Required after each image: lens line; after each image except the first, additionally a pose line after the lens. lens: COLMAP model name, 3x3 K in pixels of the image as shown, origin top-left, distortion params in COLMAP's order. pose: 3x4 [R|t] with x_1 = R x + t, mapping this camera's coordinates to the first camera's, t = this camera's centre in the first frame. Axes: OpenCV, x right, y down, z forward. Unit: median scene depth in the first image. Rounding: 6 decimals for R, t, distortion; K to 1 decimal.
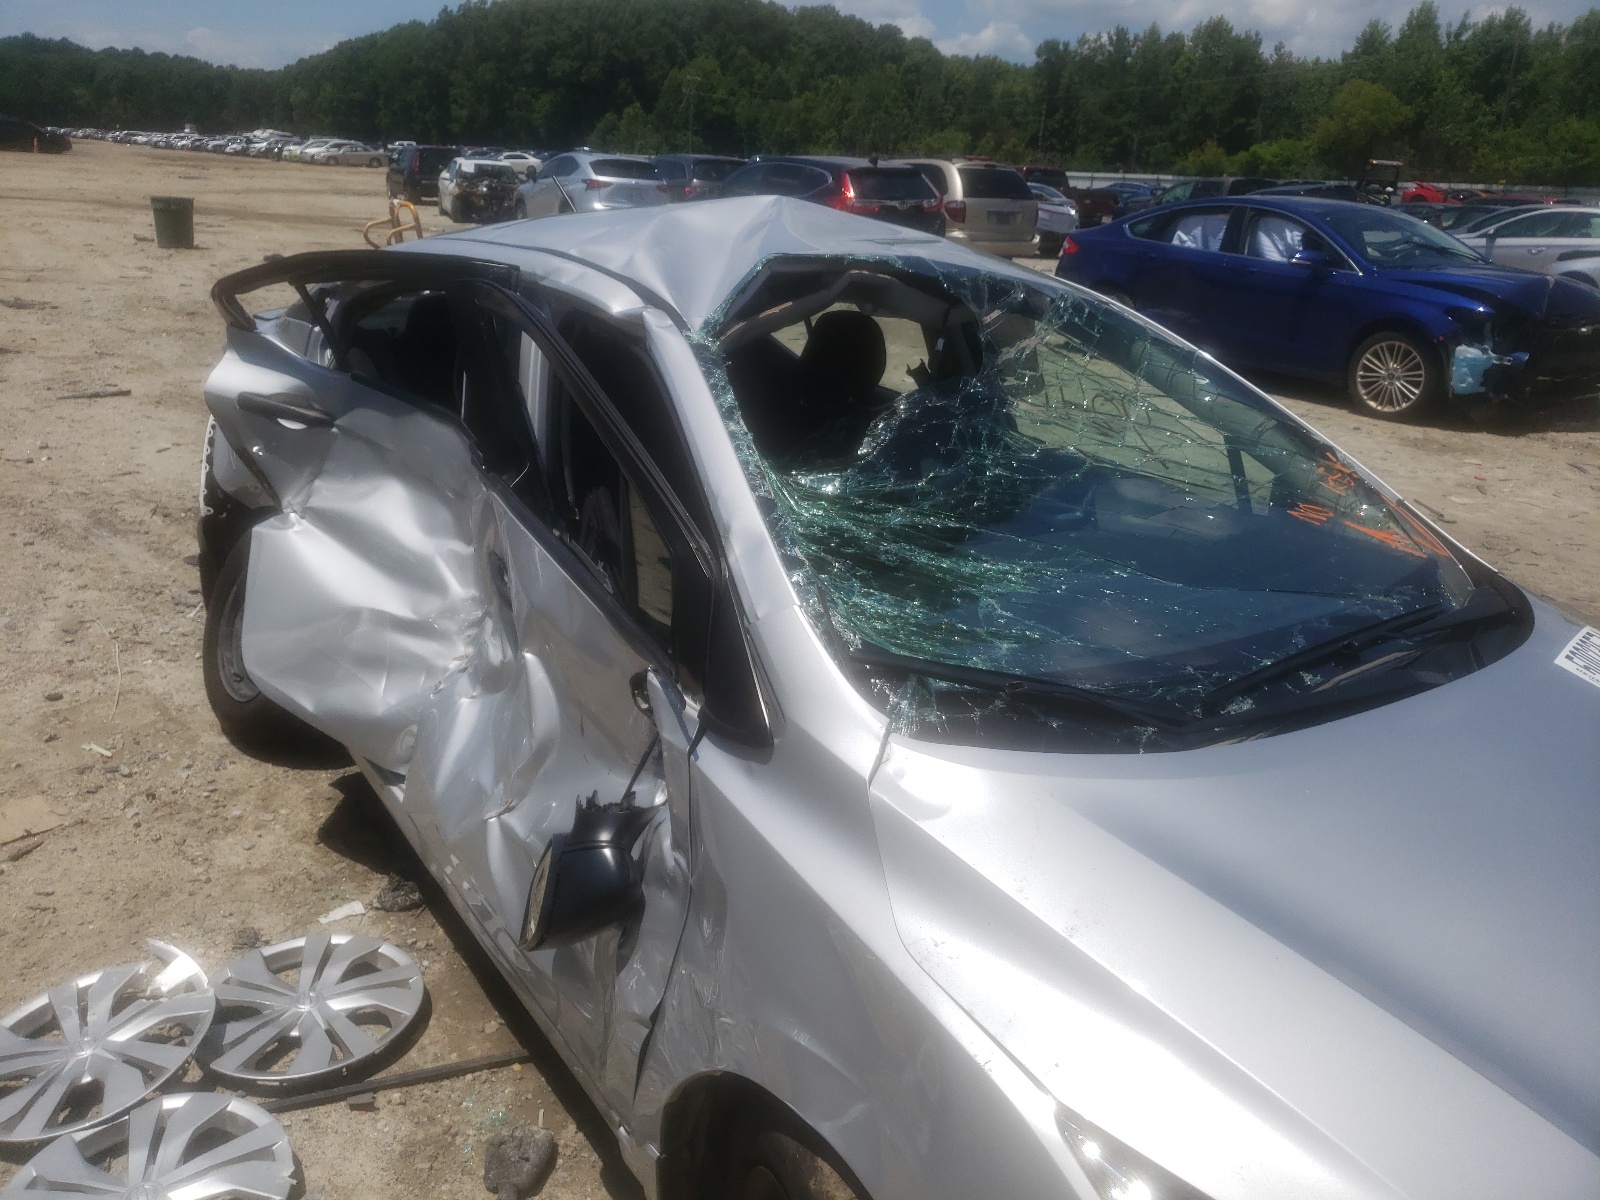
lens RADIAL K [[1236.5, 0, 800.0], [0, 1236.5, 600.0], [0, 0, 1]] dist [0.028016, -0.012576]
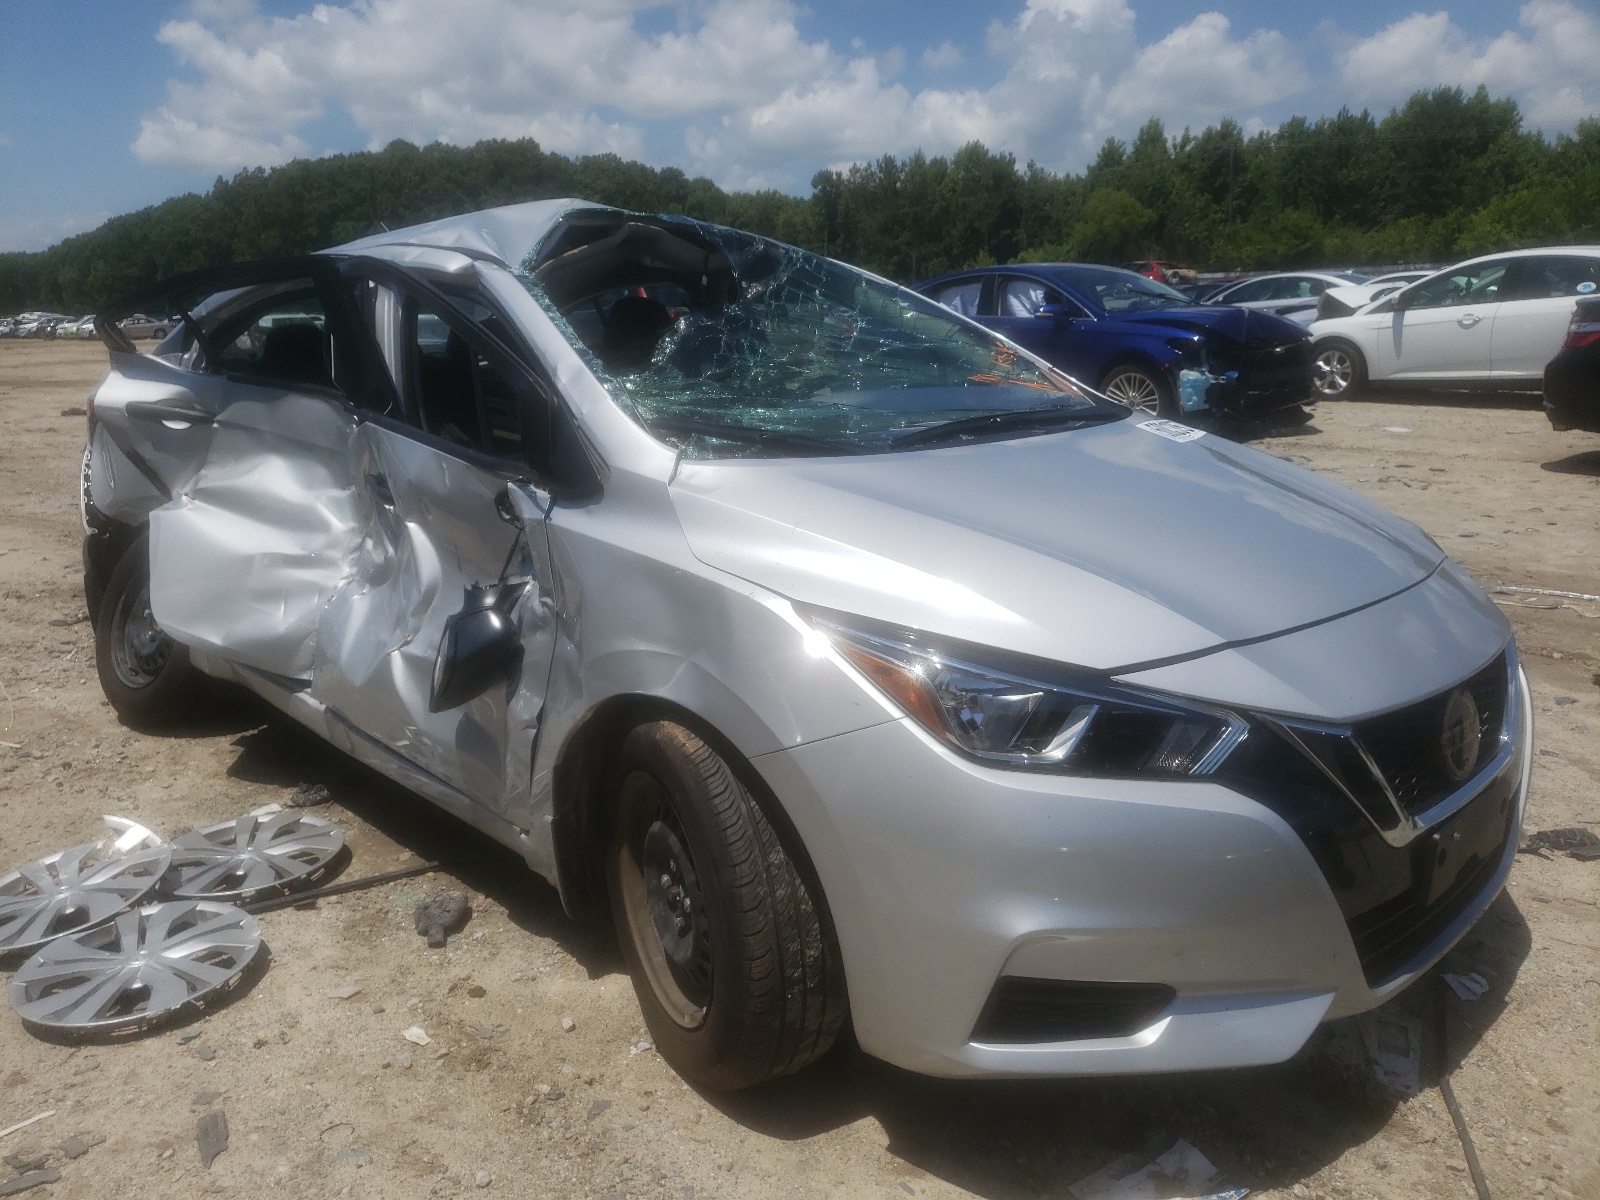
lens RADIAL K [[1226.3, 0, 800.0], [0, 1226.3, 600.0], [0, 0, 1]] dist [0.003087, 0.016447]
pose [[0.984785, -0.108978, 0.135361, -0.001242], [0.120779, 0.989266, -0.082245, 0.218883], [-0.124945, 0.097343, 0.987377, -0.242543]]
